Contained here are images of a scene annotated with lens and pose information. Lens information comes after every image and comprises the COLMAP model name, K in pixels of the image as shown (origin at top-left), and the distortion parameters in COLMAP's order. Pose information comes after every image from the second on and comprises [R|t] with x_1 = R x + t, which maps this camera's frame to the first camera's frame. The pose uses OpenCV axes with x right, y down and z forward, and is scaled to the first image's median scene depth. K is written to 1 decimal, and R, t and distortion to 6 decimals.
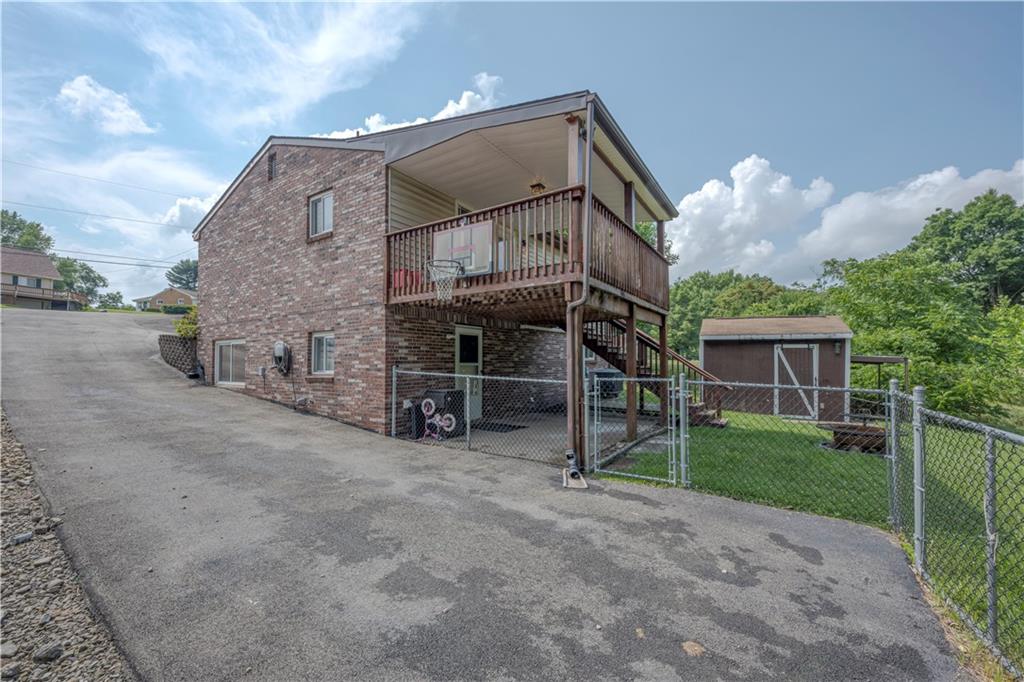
lens RADIAL K [[419.3, 0, 497.2], [0, 419.3, 348.3], [0, 0, 1]] dist [-0.002005, 0.000073]
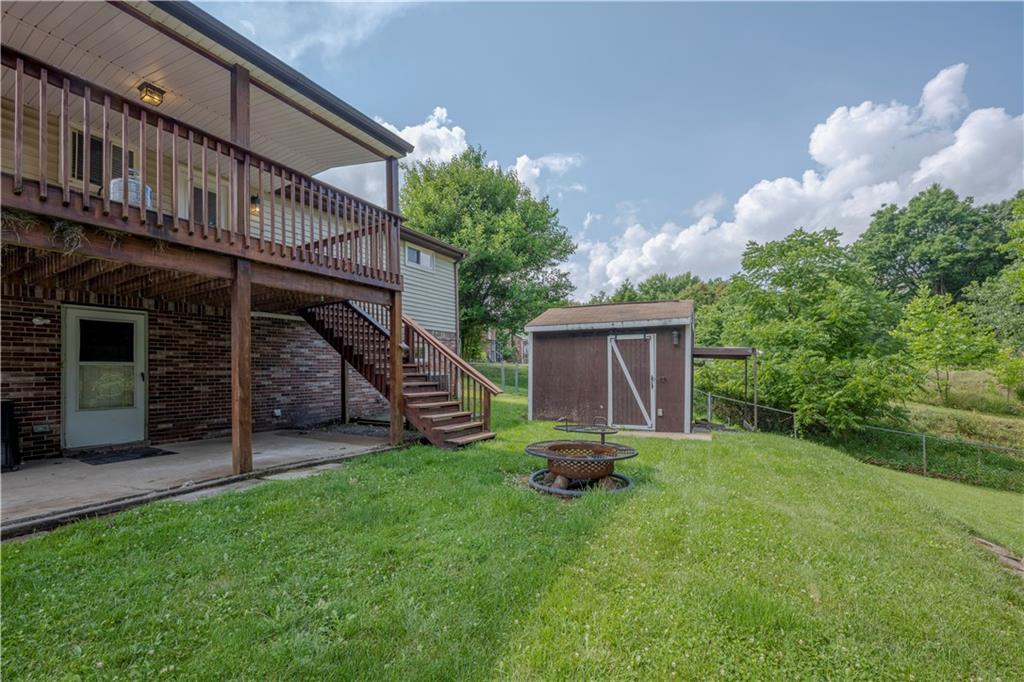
lens RADIAL K [[431.9, 0, 494.0], [0, 431.9, 364.9], [0, 0, 1]] dist [0.001131, 0.000055]
pose [[0.998364, -0.016983, 0.054596, 0.111926], [0.016200, 0.999760, 0.014761, 0.008402], [-0.054833, -0.013852, 0.998399, 0.055778]]
